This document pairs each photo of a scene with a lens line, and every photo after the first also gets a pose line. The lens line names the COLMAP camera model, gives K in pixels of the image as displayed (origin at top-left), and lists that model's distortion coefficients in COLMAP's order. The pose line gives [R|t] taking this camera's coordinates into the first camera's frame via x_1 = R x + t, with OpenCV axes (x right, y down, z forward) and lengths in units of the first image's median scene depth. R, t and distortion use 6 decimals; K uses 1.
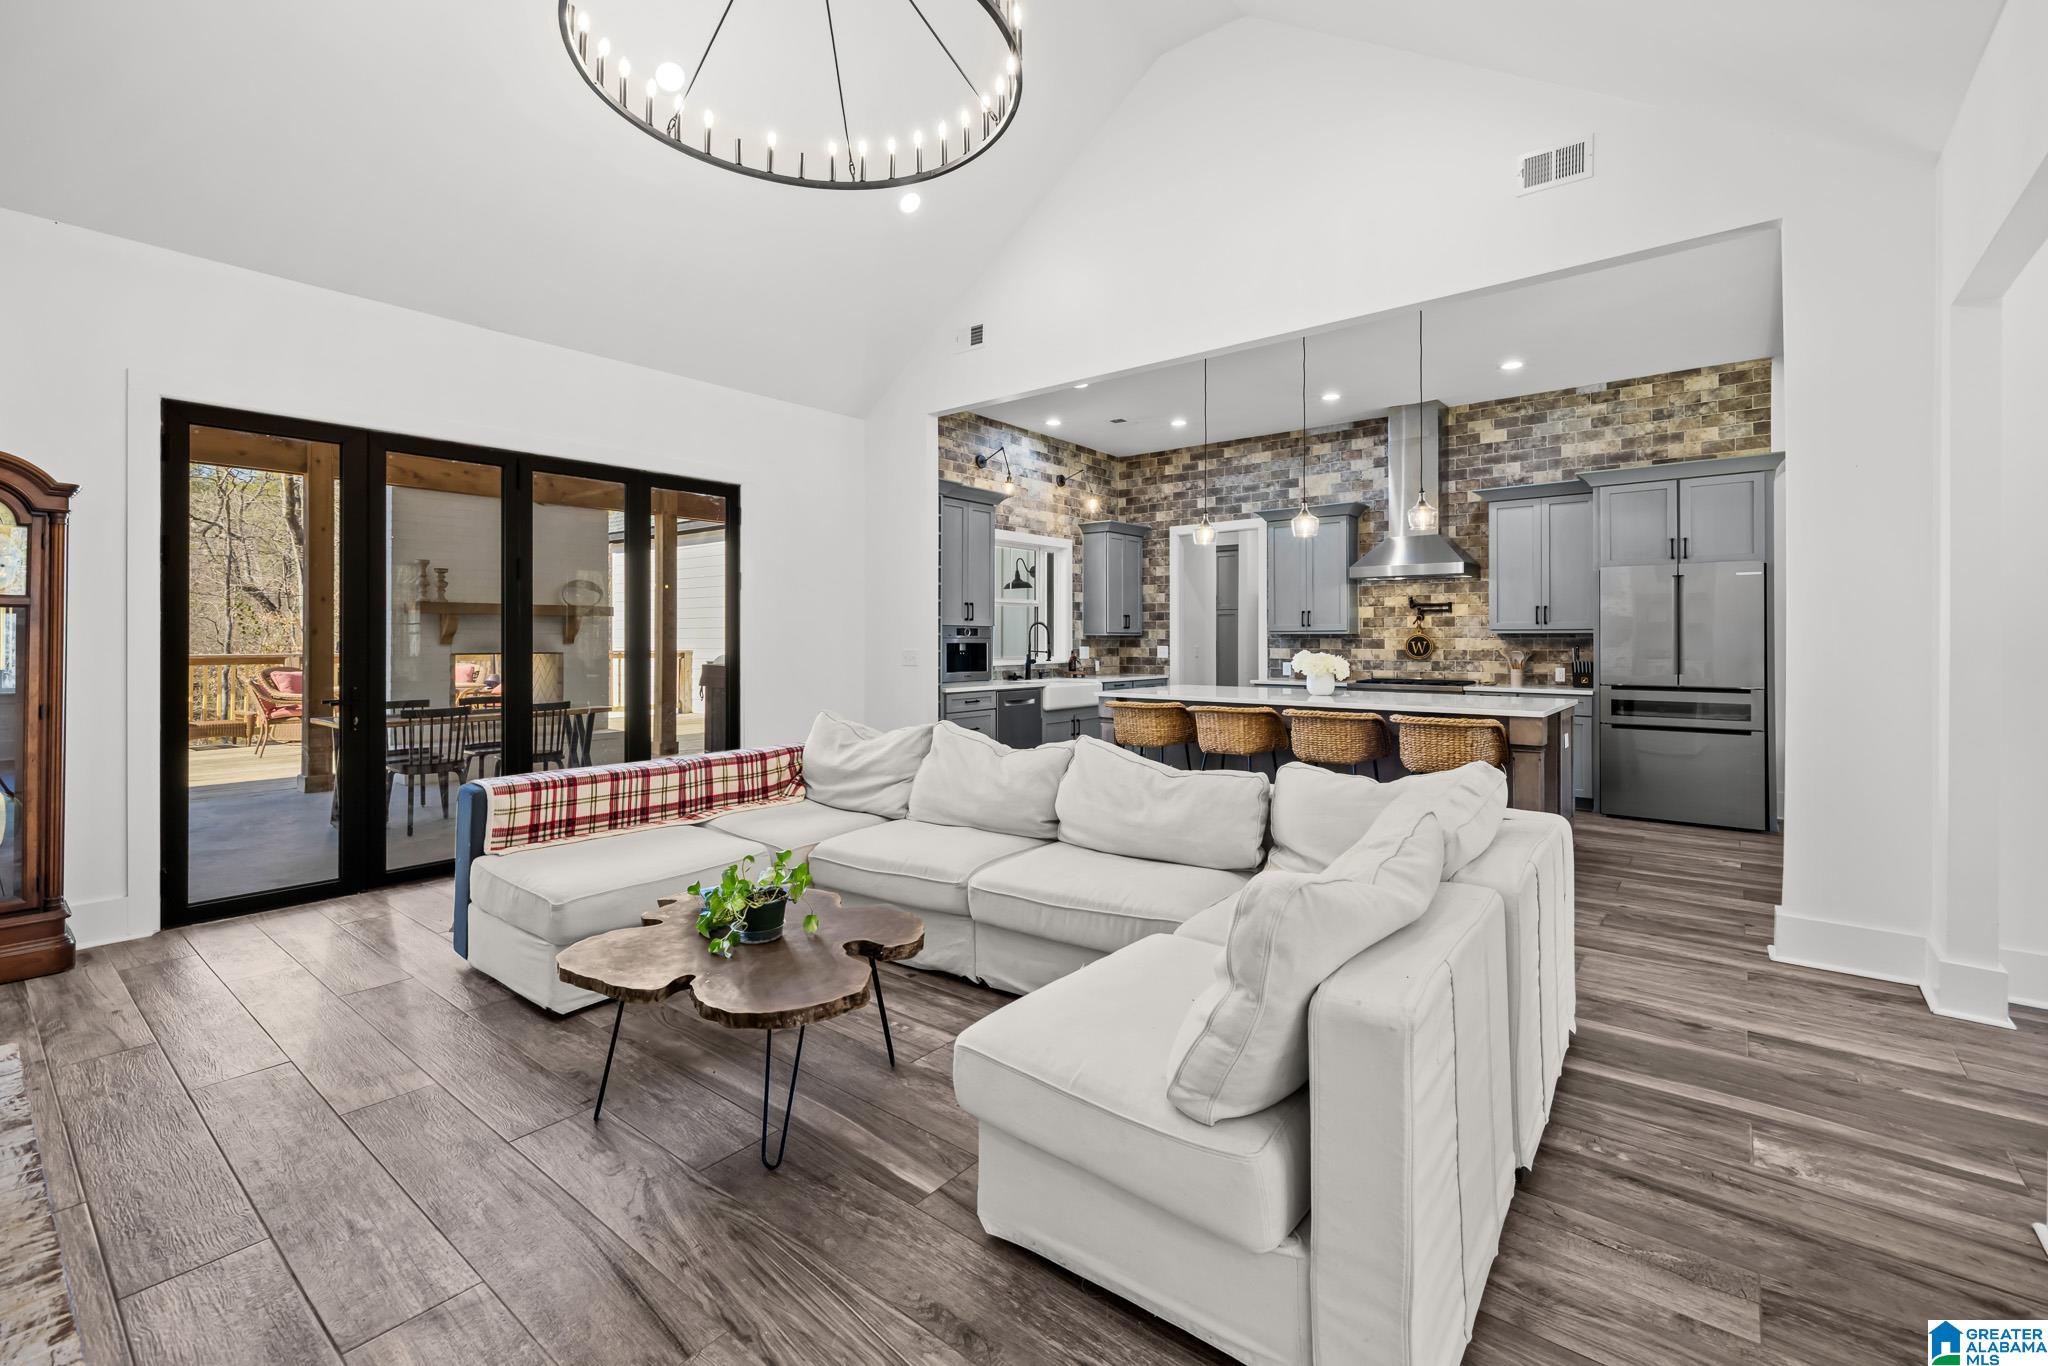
lens RADIAL K [[879.7, 0, 1009.5], [0, 879.7, 634.6], [0, 0, 1]] dist [0.000980, 0.000663]
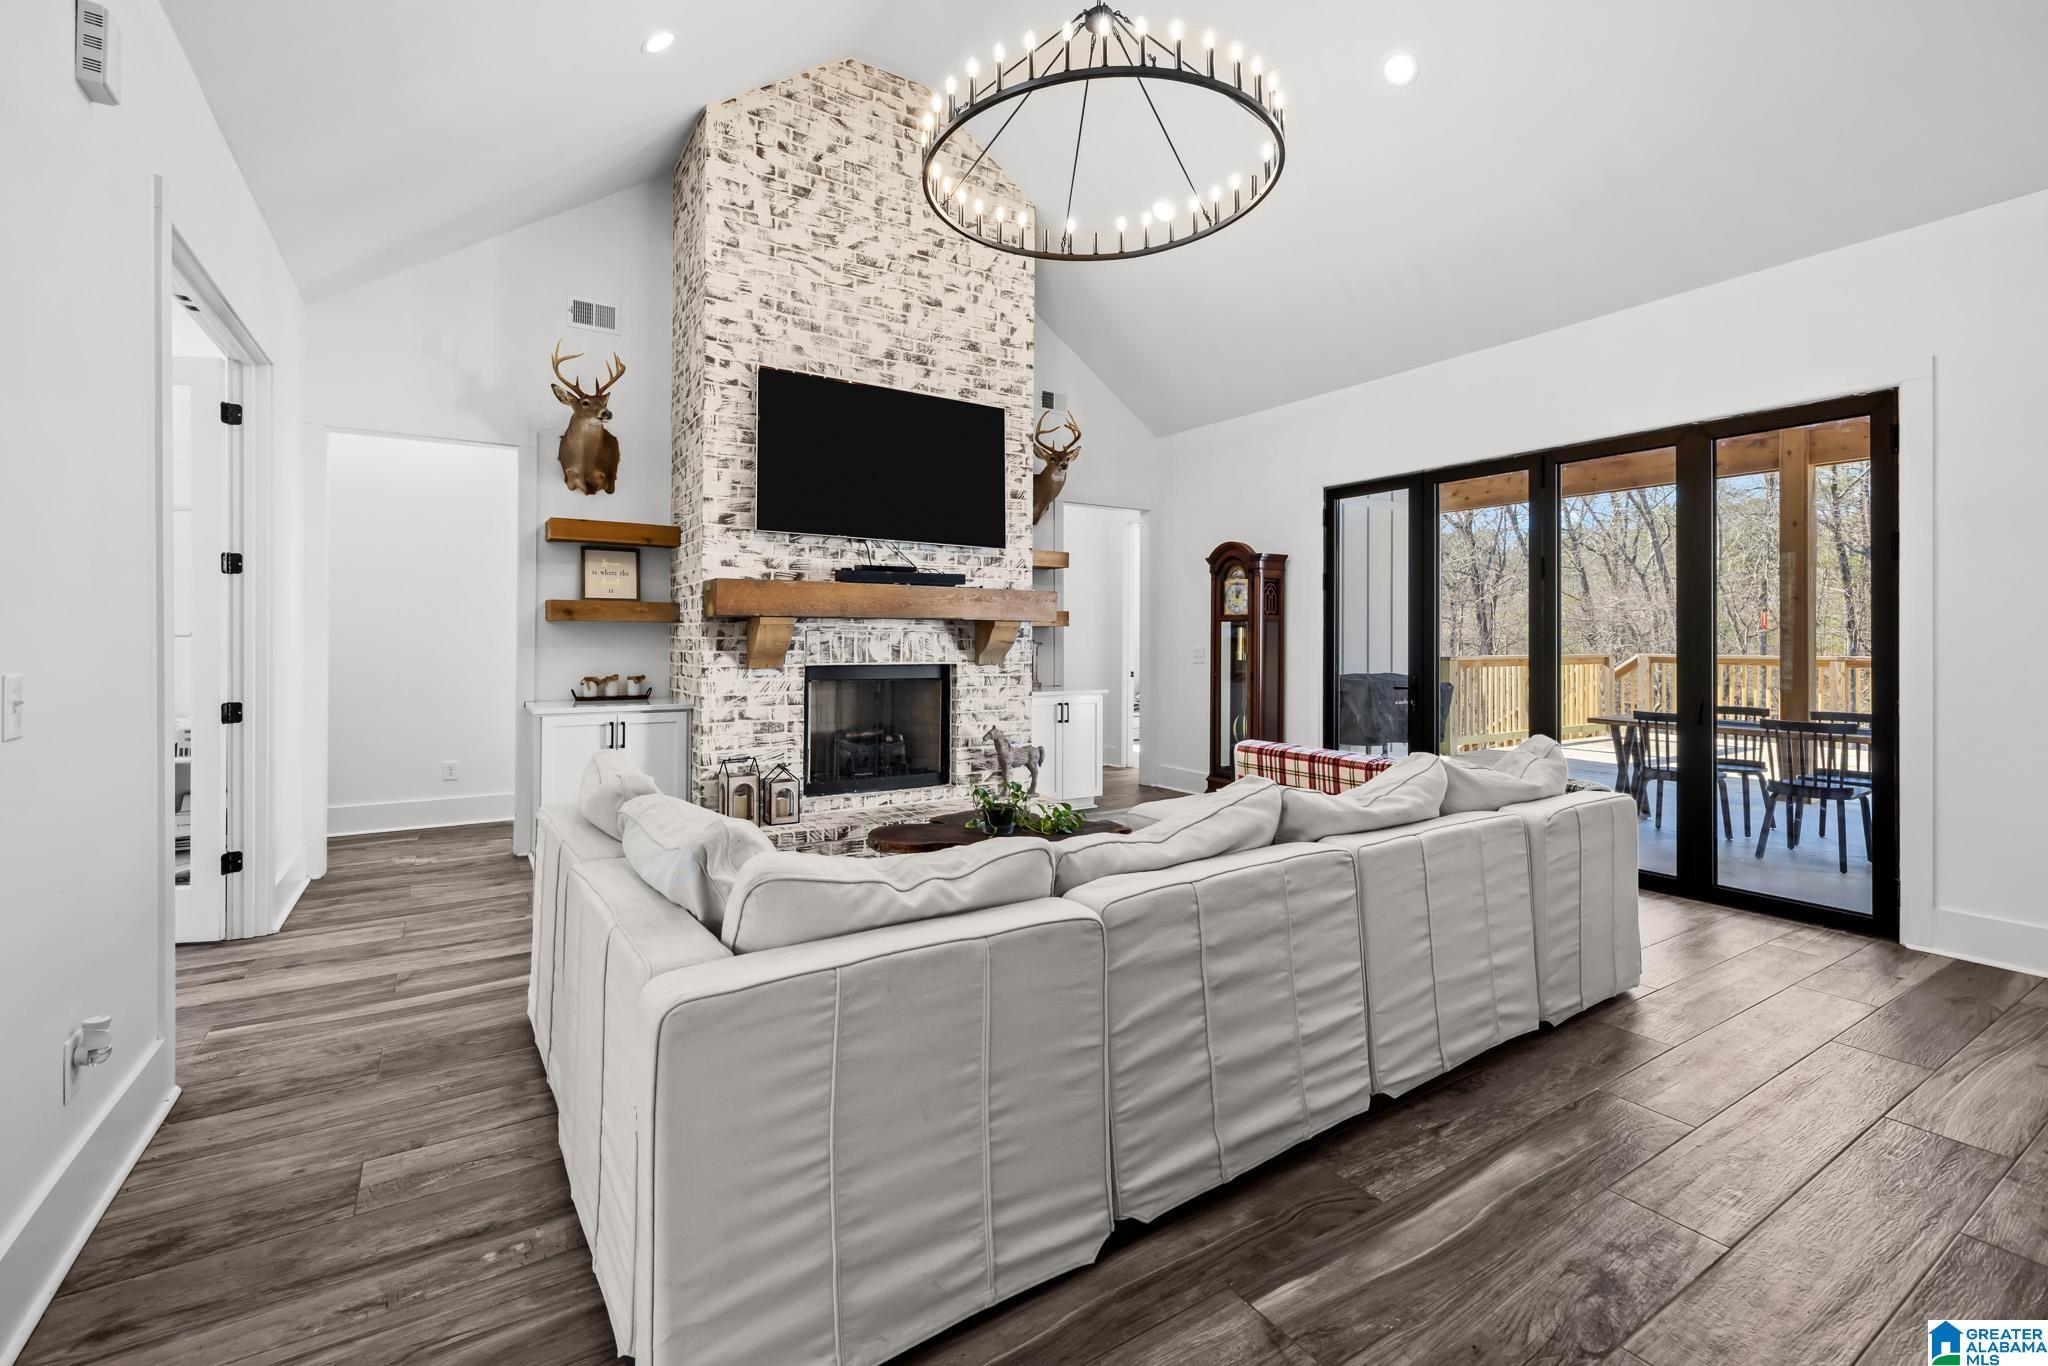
lens RADIAL K [[879.7, 0, 1004.6], [0, 879.7, 635.1], [0, 0, 1]] dist [0.000980, 0.000663]
pose [[-0.317503, -0.003956, -0.948249, 0.384480], [0.001084, 0.999989, -0.004535, 0.002830], [0.948257, -0.002468, -0.317495, 0.497725]]
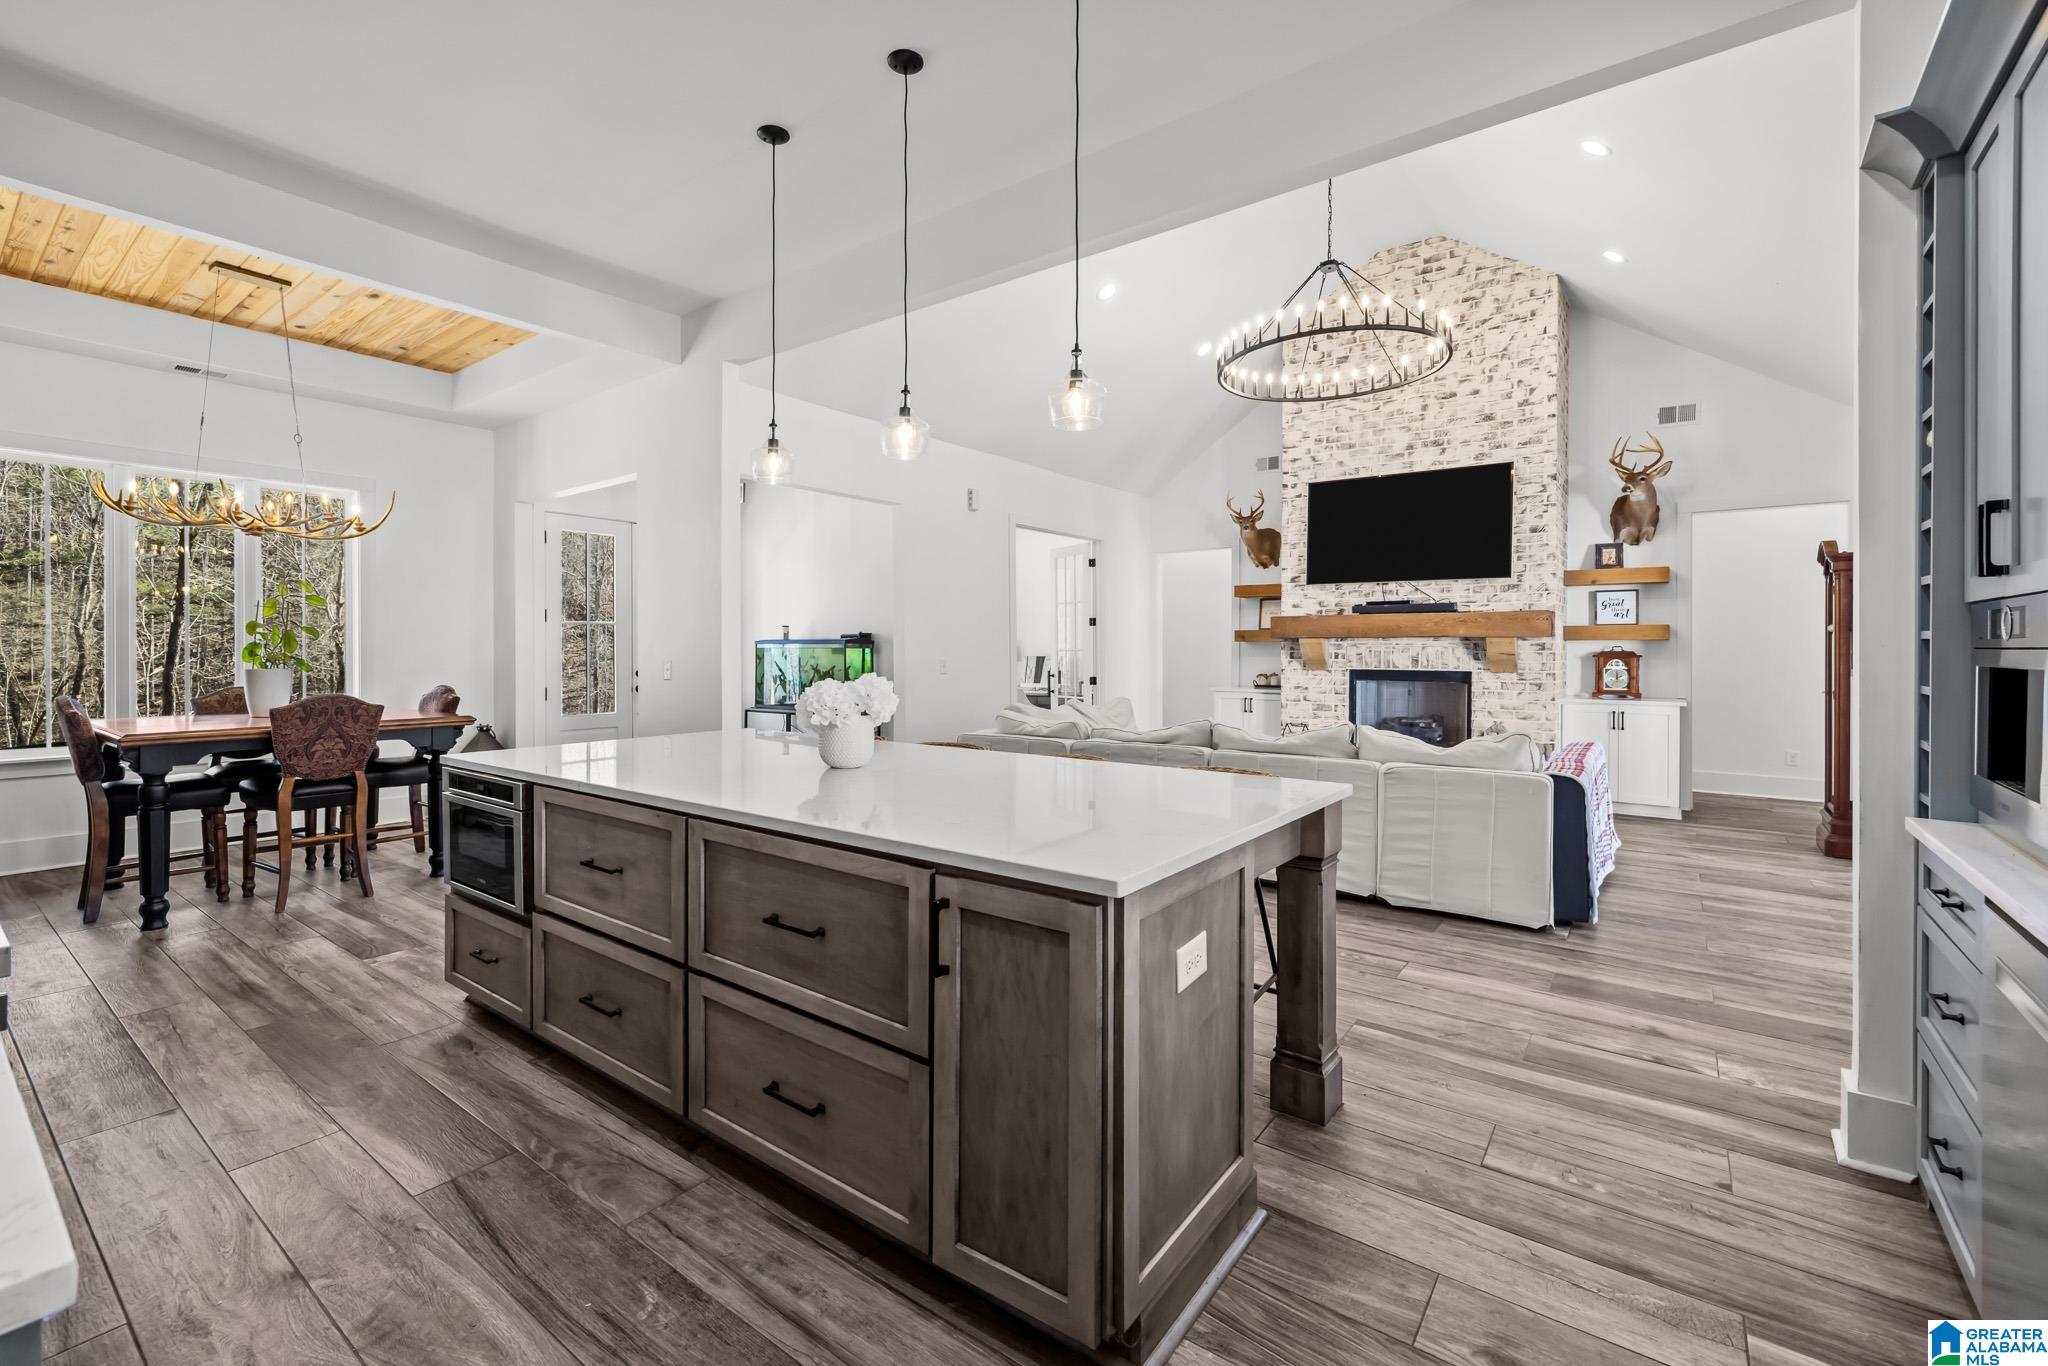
lens RADIAL K [[879.7, 0, 1008.8], [0, 879.7, 650.6], [0, 0, 1]] dist [0.000980, 0.000663]
pose [[-0.999213, -0.001507, -0.039644, 0.223915], [-0.001375, 0.999993, -0.003380, 0.005453], [0.039649, -0.003323, -0.999208, 1.170260]]
